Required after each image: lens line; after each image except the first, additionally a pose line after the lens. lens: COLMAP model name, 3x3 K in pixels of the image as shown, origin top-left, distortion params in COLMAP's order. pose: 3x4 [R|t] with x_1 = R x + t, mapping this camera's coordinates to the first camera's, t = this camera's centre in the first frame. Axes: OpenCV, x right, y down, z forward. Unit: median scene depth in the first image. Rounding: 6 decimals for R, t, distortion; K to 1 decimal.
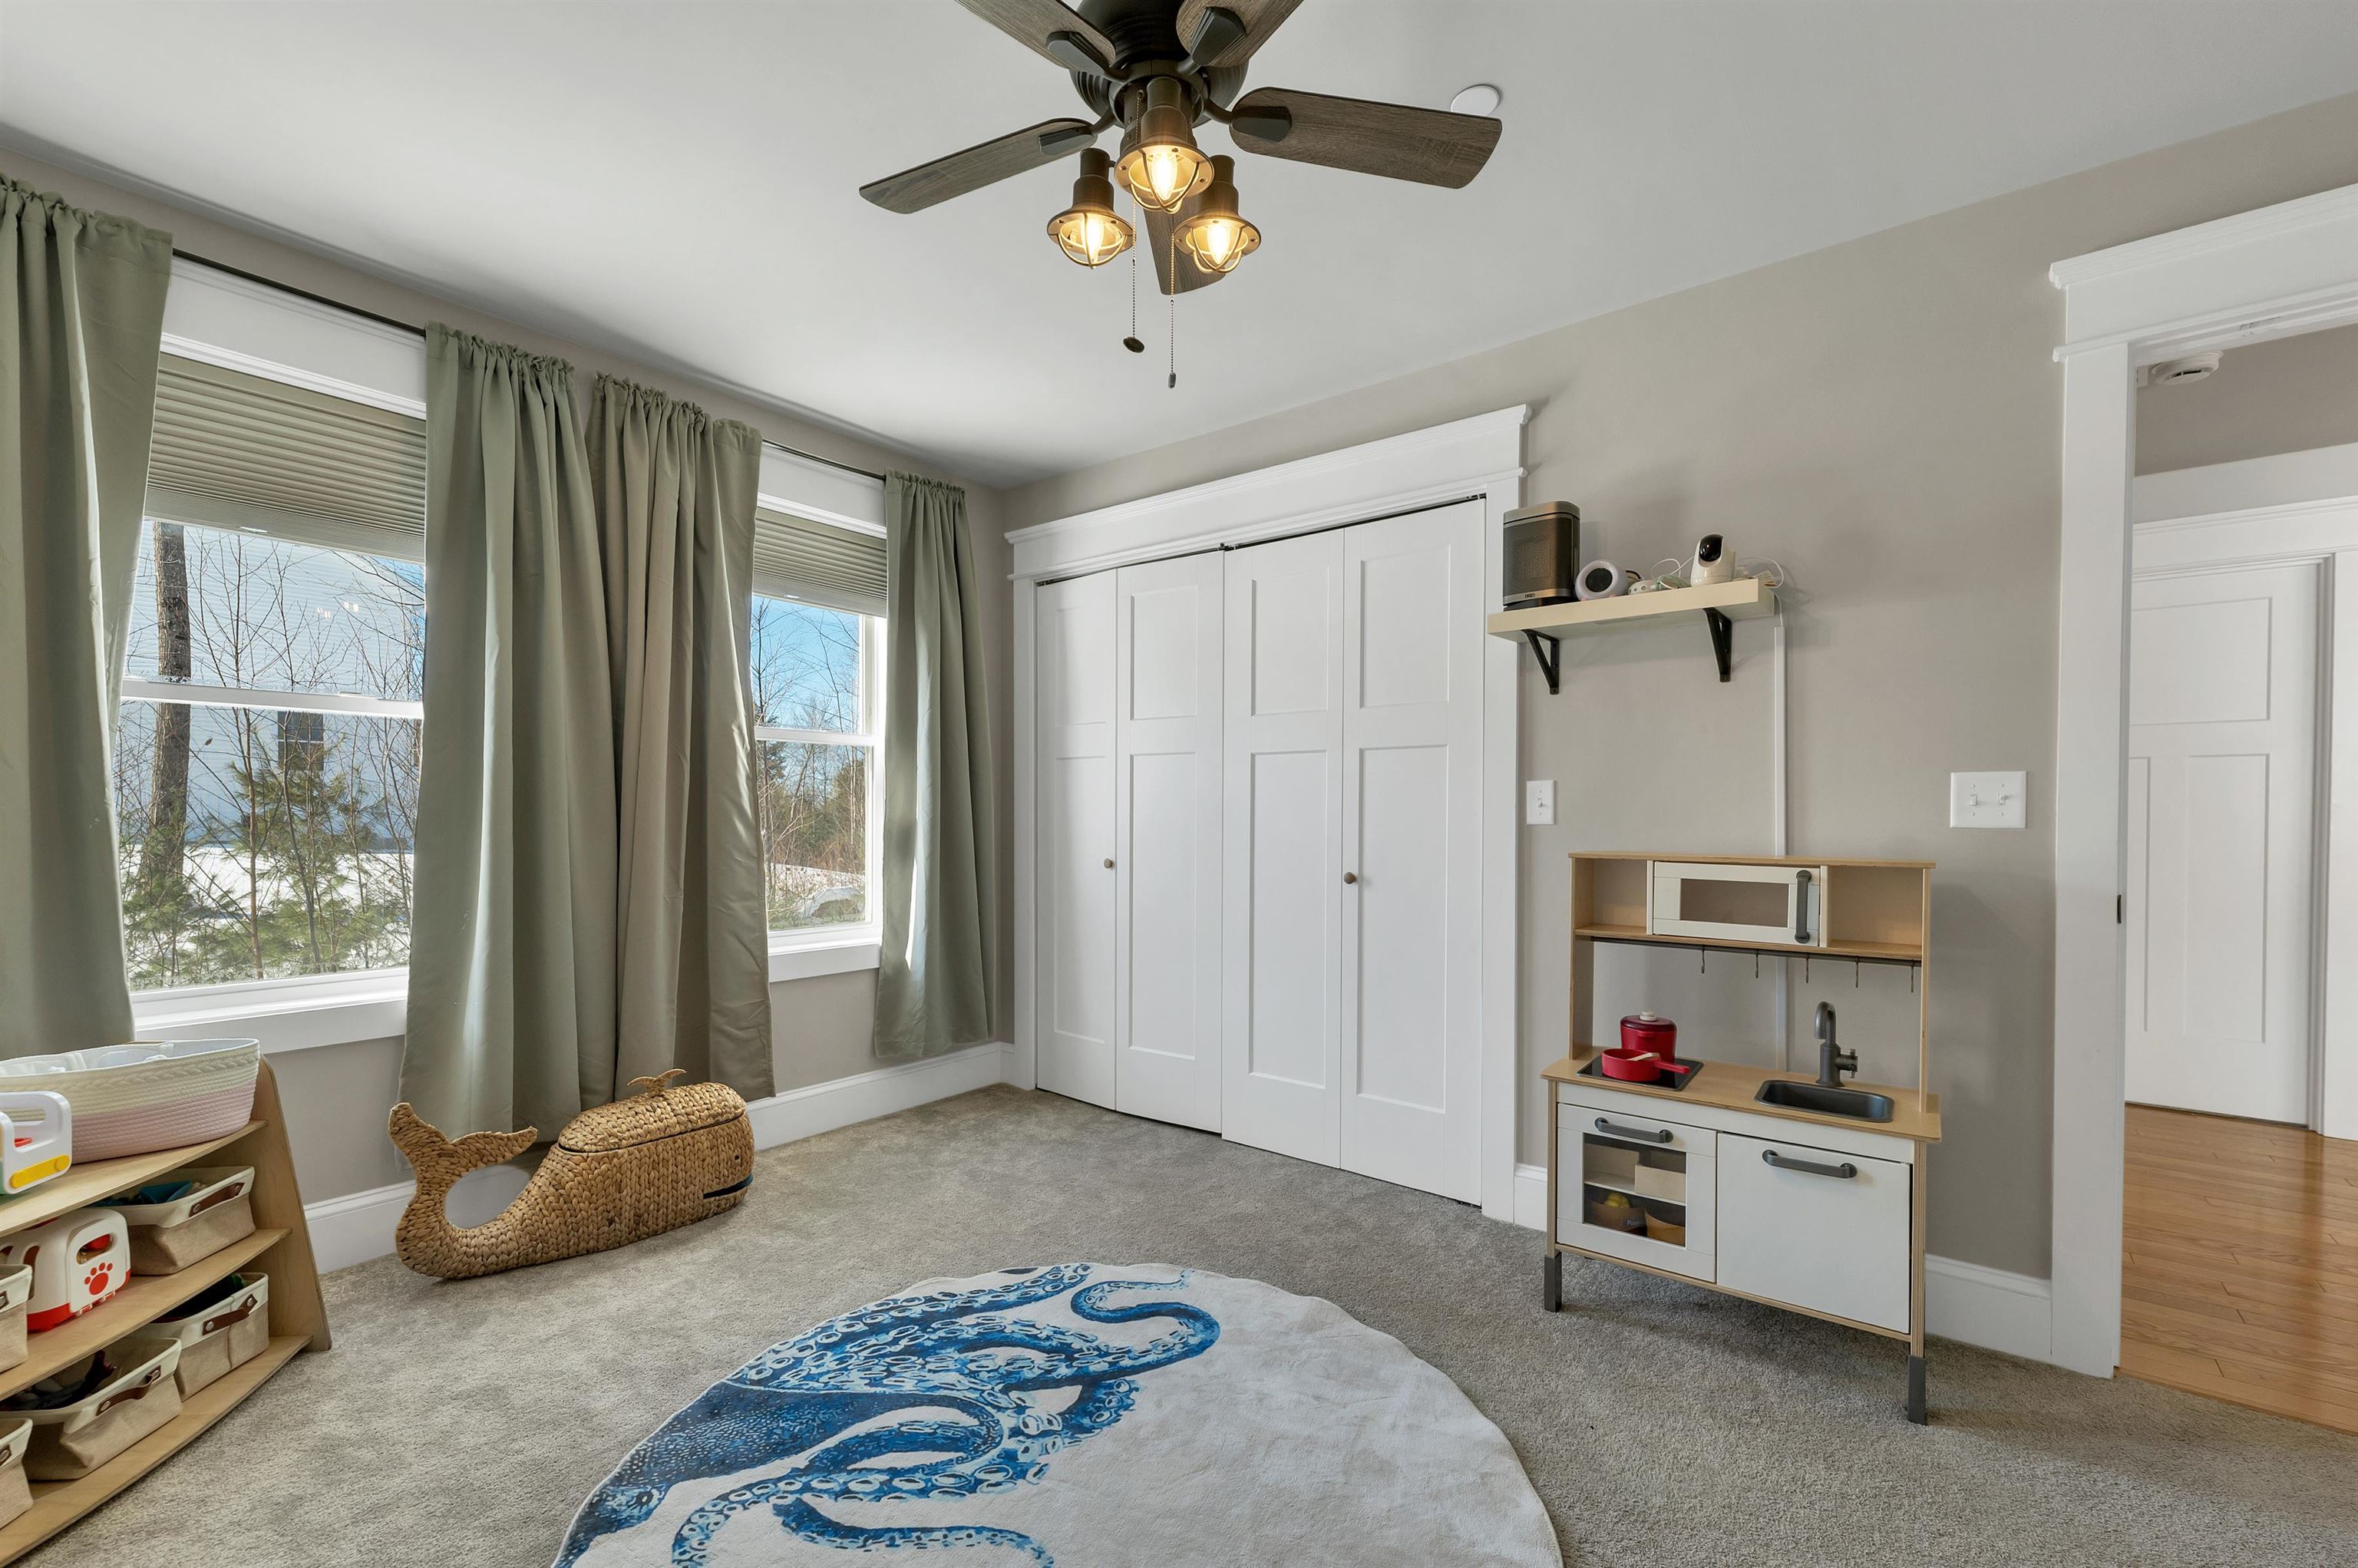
lens RADIAL K [[972.4, 0, 1180.0], [0, 972.4, 805.5], [0, 0, 1]] dist [0.004537, -0.001478]
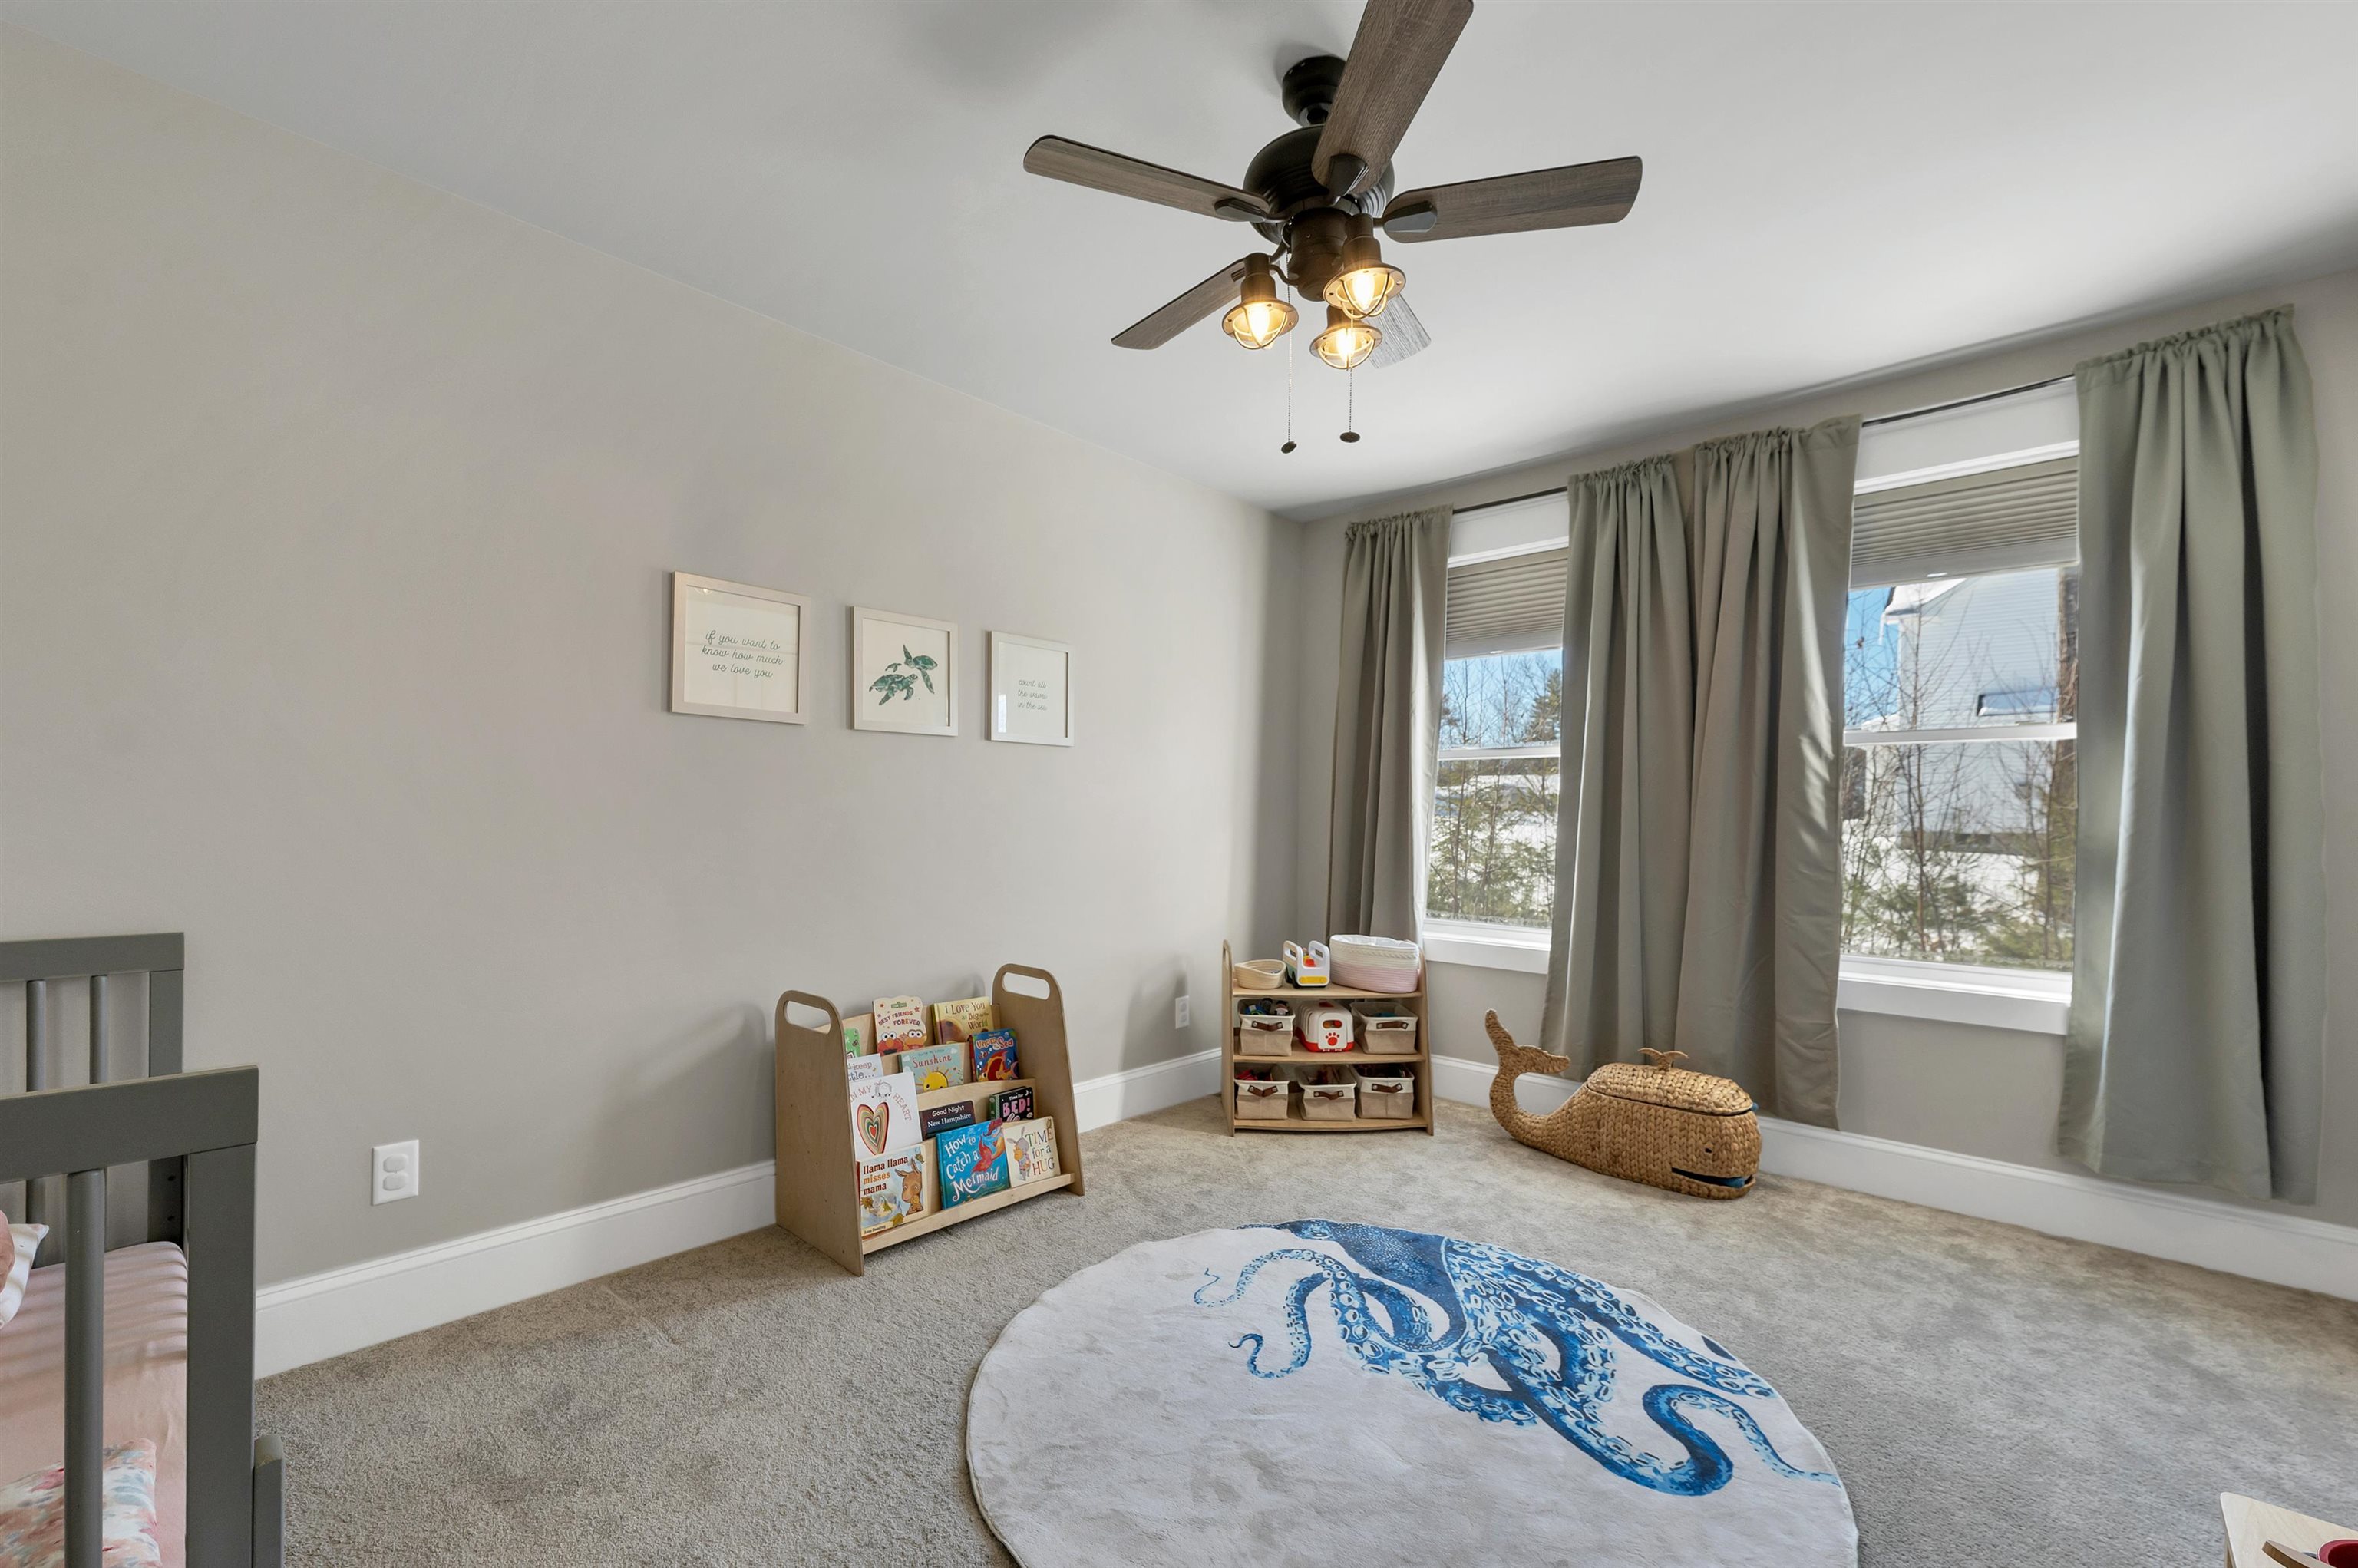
lens RADIAL K [[972.4, 0, 1180.2], [0, 972.4, 807.2], [0, 0, 1]] dist [0.004537, -0.001478]
pose [[-0.065420, -0.015938, -0.997731, 0.805732], [-0.004781, 0.999866, -0.015659, 0.012049], [0.997846, 0.003746, -0.065487, 0.628005]]
